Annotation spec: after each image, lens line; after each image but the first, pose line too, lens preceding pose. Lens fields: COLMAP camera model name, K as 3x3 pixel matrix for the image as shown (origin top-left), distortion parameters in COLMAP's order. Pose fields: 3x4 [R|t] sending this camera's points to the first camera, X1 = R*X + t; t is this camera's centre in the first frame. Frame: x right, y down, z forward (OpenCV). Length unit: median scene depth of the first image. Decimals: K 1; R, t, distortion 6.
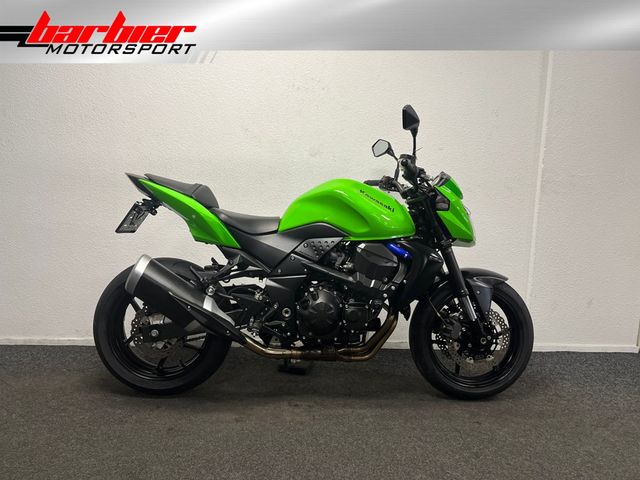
lens RADIAL K [[480.0, 0, 320.0], [0, 480.0, 240.0], [0, 0, 1]] dist [0.080103, -0.128494]
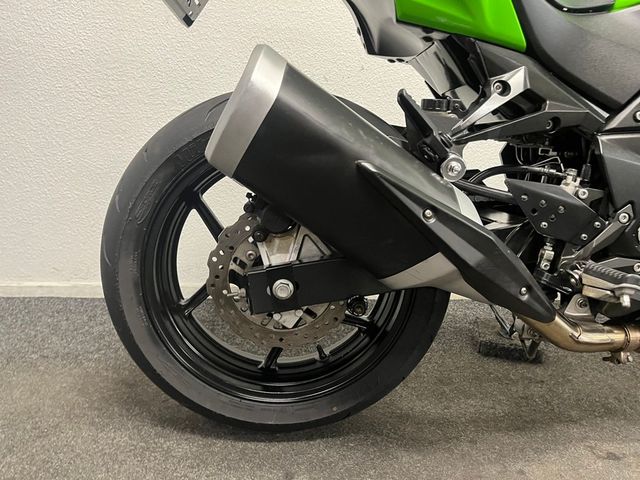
lens RADIAL K [[480.0, 0, 320.0], [0, 480.0, 240.0], [0, 0, 1]] dist [0.080103, -0.128494]
pose [[0.998900, 0.003719, 0.046754, -0.321726], [-0.010747, 0.988479, 0.150975, 0.100237], [-0.045654, -0.151311, 0.987431, 0.636966]]
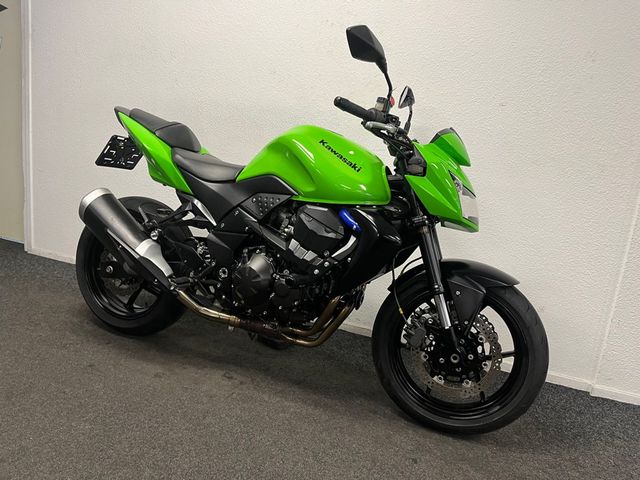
lens RADIAL K [[480.0, 0, 320.0], [0, 480.0, 240.0], [0, 0, 1]] dist [0.080103, -0.128494]
pose [[0.914050, 0.152367, -0.375894, 0.403451], [-0.133130, 0.988118, 0.076803, 0.000105], [0.383130, -0.020159, 0.923475, 0.245183]]
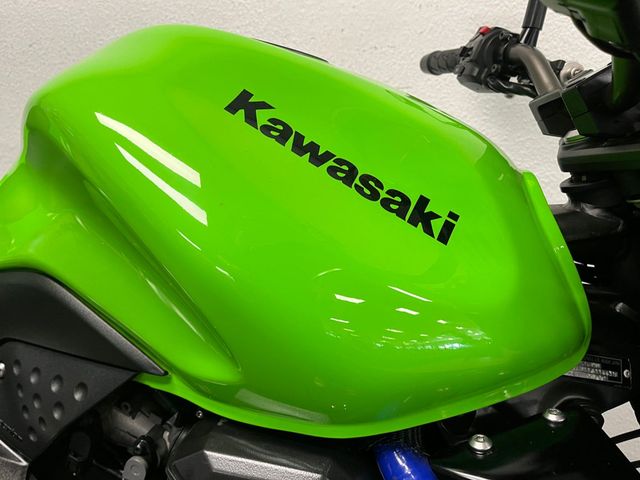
lens RADIAL K [[480.0, 0, 320.0], [0, 480.0, 240.0], [0, 0, 1]] dist [0.080103, -0.128494]
pose [[0.951037, 0.083264, -0.297649, 0.158497], [-0.021981, 0.978812, 0.203578, -0.087982], [0.308293, -0.187068, 0.932717, 0.834367]]
